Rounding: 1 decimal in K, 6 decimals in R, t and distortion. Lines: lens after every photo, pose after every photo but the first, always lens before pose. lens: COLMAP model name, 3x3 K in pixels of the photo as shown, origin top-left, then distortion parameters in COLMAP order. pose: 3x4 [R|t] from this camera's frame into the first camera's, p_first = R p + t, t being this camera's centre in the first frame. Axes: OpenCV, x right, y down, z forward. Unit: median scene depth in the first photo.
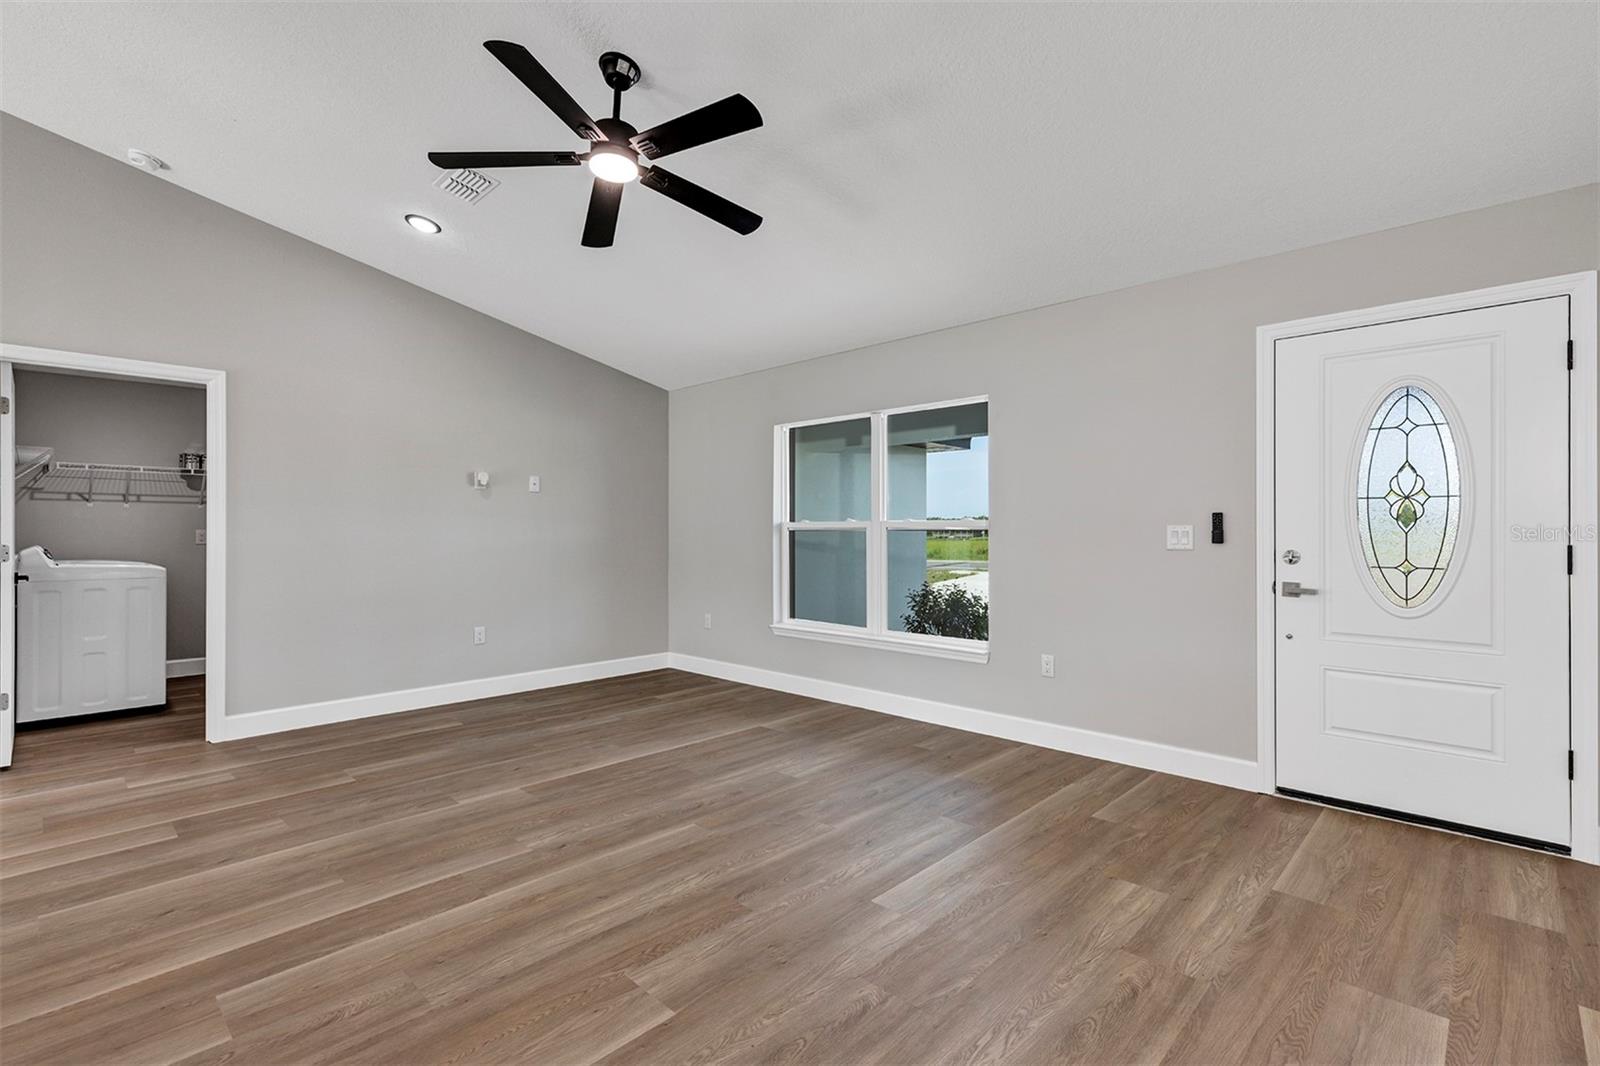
lens RADIAL K [[737.9, 0, 808.4], [0, 737.9, 537.6], [0, 0, 1]] dist [0.007595, -0.000945]
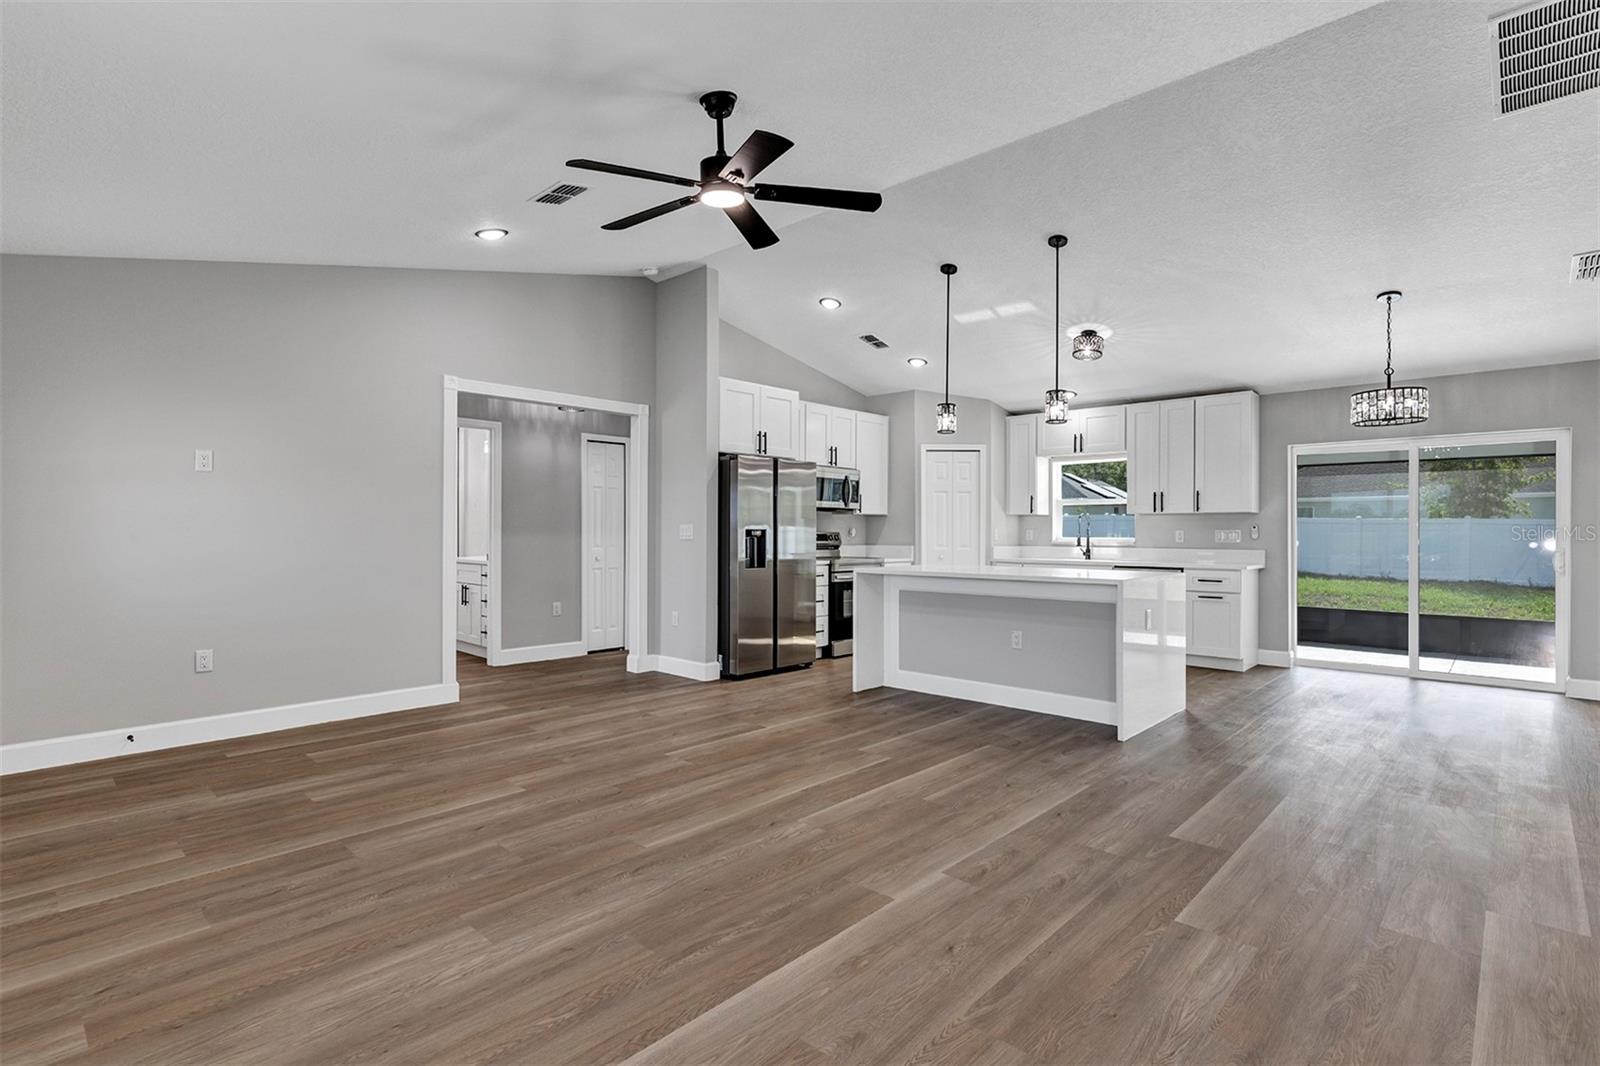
lens RADIAL K [[766.1, 0, 799.4], [0, 766.1, 534.2], [0, 0, 1]] dist [-0.004616, 0.001799]
pose [[-0.999999, -0.000309, -0.001308, -0.356553], [-0.000328, 0.999895, 0.014506, -0.013614], [0.001303, 0.014506, -0.999894, 2.016140]]
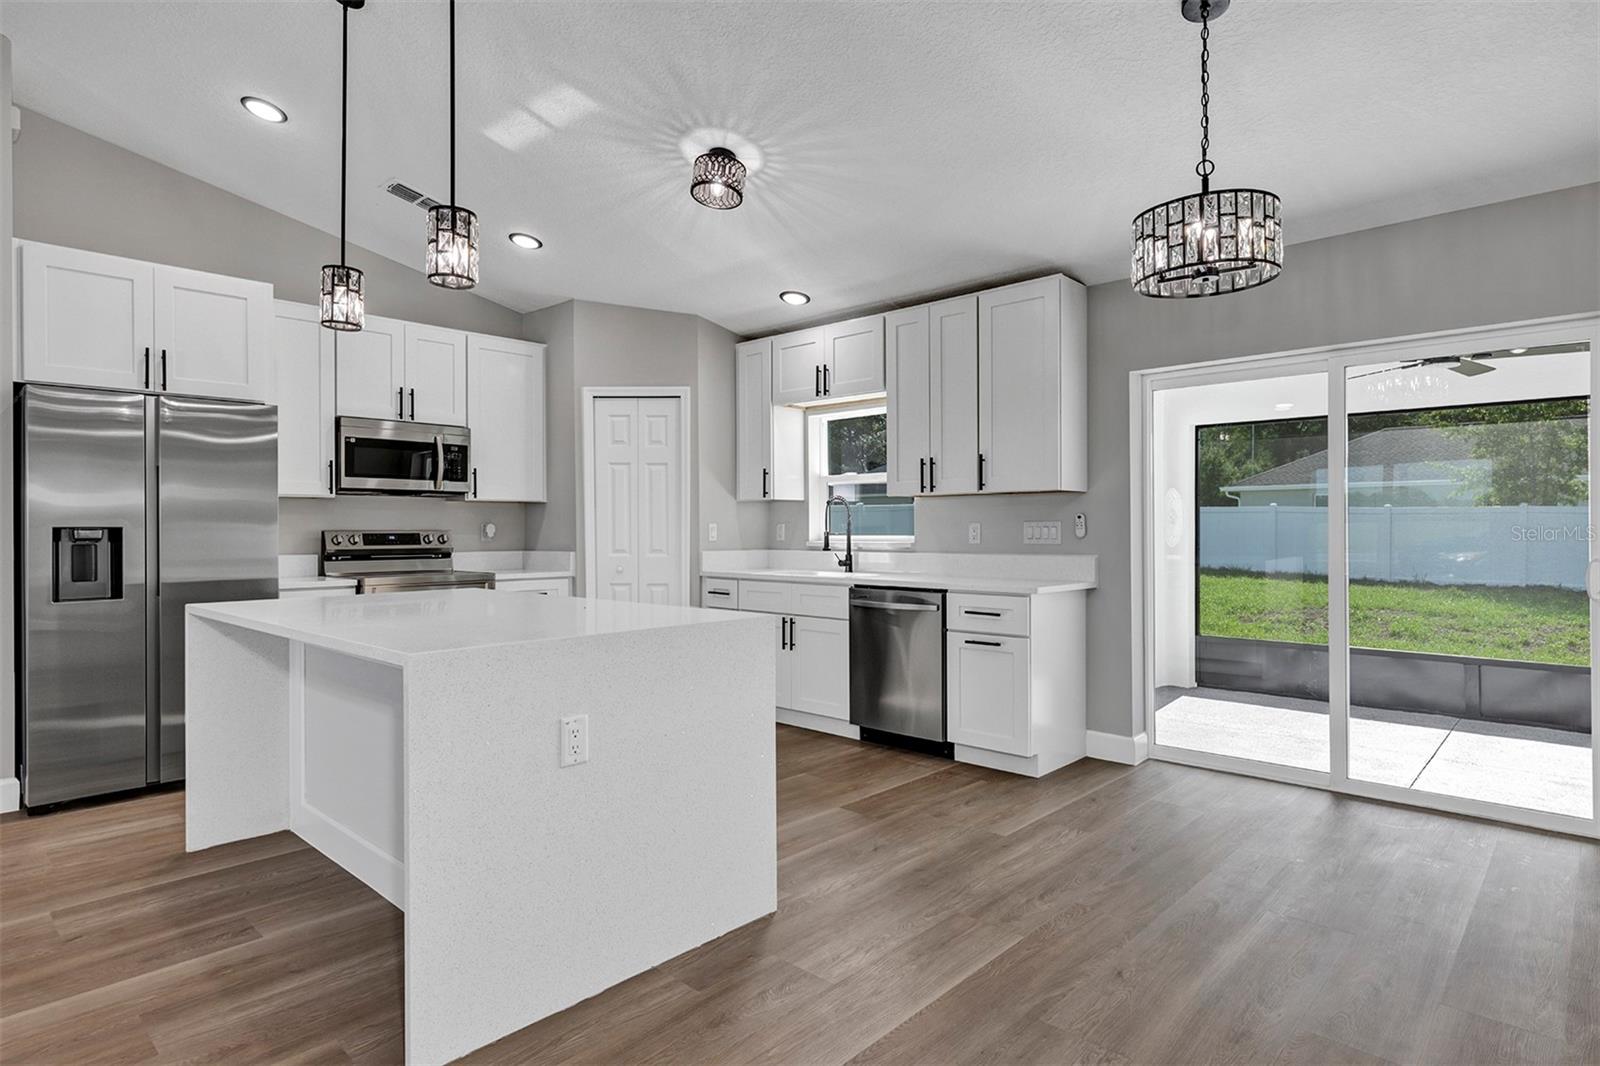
lens RADIAL K [[855.0, 0, 802.5], [0, 855.0, 531.3], [0, 0, 1]] dist [-0.001870, 0.001615]
pose [[-0.999974, 0.006730, -0.002422, -1.285981], [0.006695, 0.999878, 0.014140, -0.000010], [0.002517, 0.014123, -0.999897, 1.153555]]
